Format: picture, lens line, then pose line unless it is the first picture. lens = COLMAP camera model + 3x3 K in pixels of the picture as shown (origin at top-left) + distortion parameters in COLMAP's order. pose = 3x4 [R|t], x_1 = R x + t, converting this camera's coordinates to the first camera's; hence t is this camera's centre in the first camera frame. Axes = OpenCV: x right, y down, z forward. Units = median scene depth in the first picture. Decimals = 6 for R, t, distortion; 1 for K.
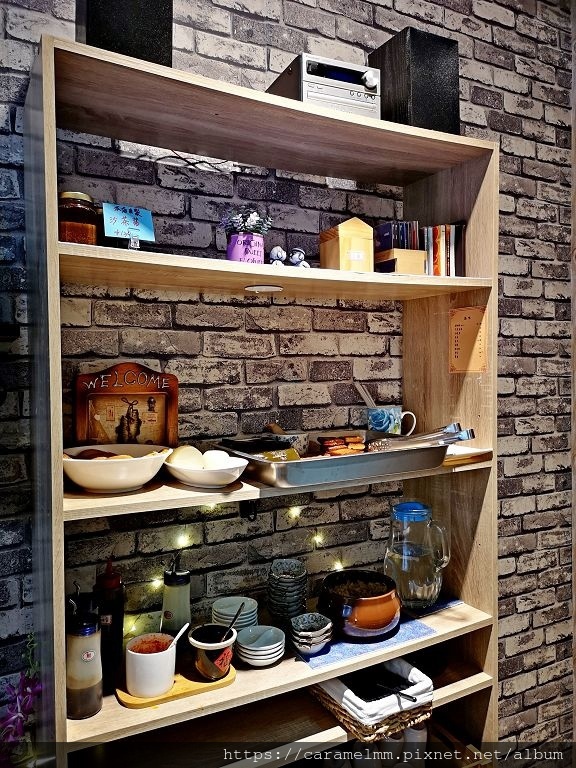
lens RADIAL K [[602.8, 0, 288.0], [0, 602.8, 384.0], [0, 0, 1]] dist [0.056856, -0.068512]
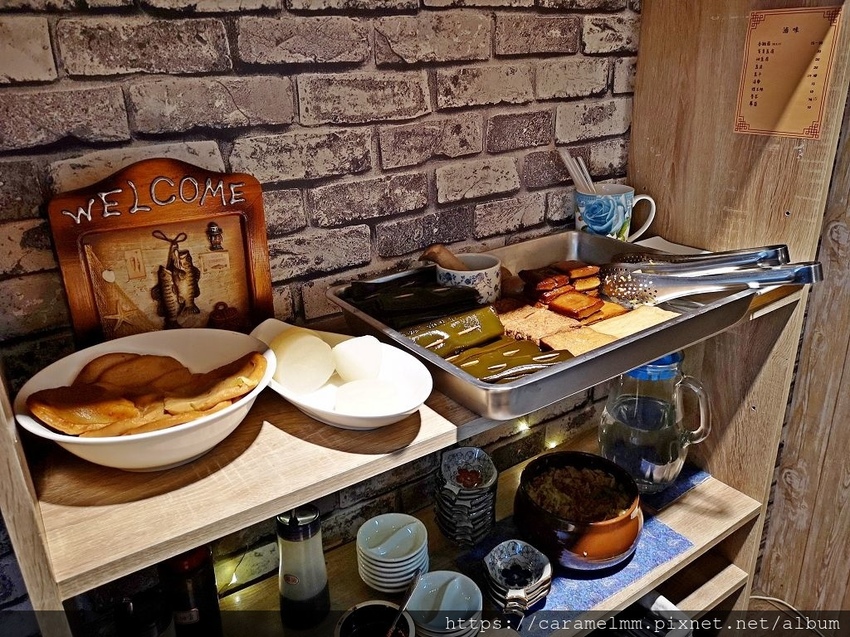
lens RADIAL K [[667.1, 0, 425.0], [0, 667.1, 318.5], [0, 0, 1]] dist [0.056856, -0.068512]
pose [[0.994943, -0.058900, 0.081360, -0.087675], [0.026942, 0.936834, 0.348736, -0.085738], [-0.096761, -0.344780, 0.933683, 0.380189]]
